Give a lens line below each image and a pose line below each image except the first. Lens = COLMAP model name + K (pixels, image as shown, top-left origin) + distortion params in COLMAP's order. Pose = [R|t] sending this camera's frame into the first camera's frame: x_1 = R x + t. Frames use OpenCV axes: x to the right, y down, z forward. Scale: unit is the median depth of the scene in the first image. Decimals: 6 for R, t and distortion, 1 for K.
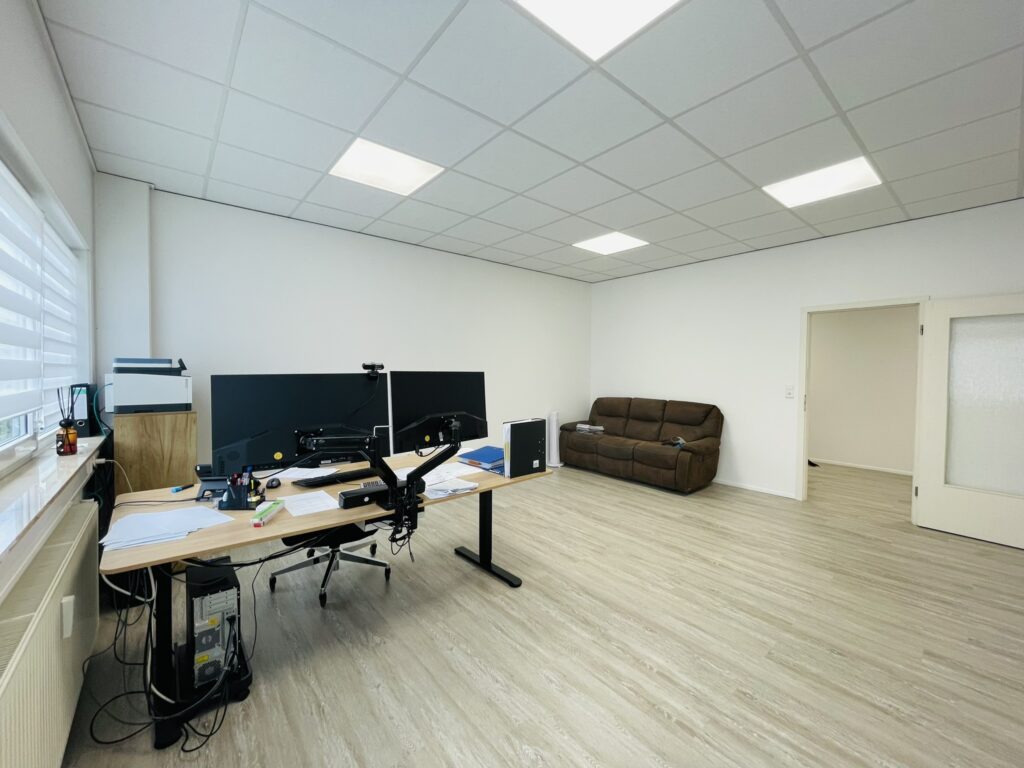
lens RADIAL K [[416.0, 0, 511.1], [0, 416.0, 380.6], [0, 0, 1]] dist [0.001104, 0.000449]
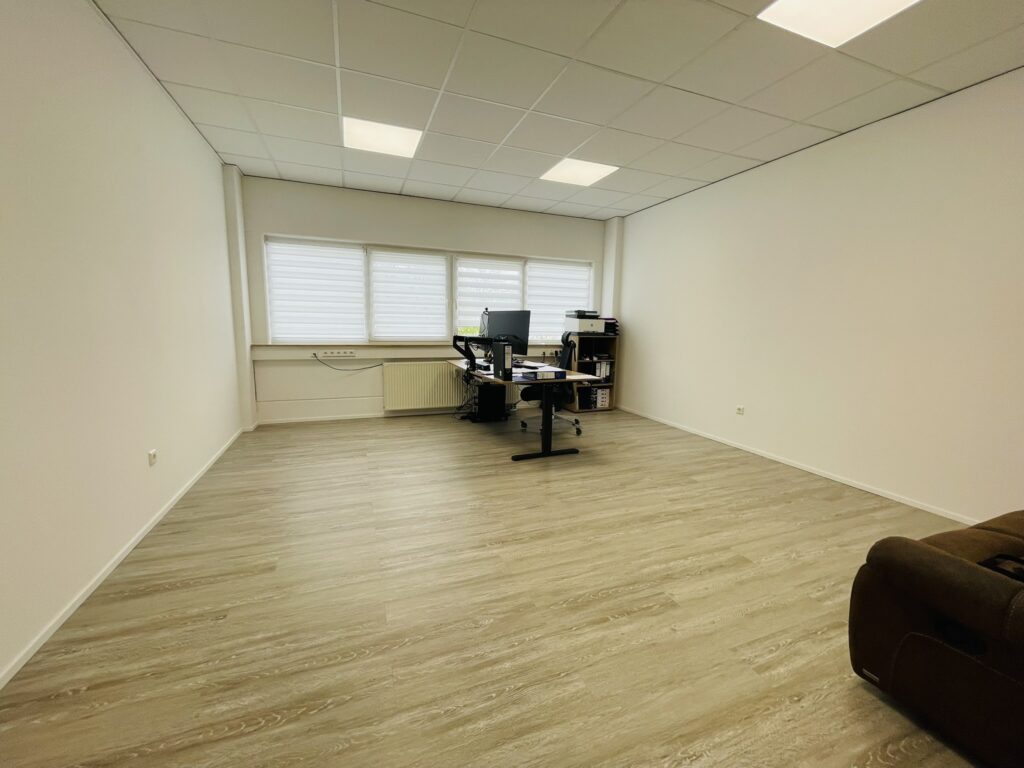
lens RADIAL K [[416.0, 0, 519.9], [0, 416.0, 381.4], [0, 0, 1]] dist [0.001104, 0.000449]
pose [[-0.305566, 0.119459, -0.944648, 1.059185], [-0.045535, 0.989130, 0.139814, 0.018826], [0.951082, 0.085737, -0.296805, 1.131252]]
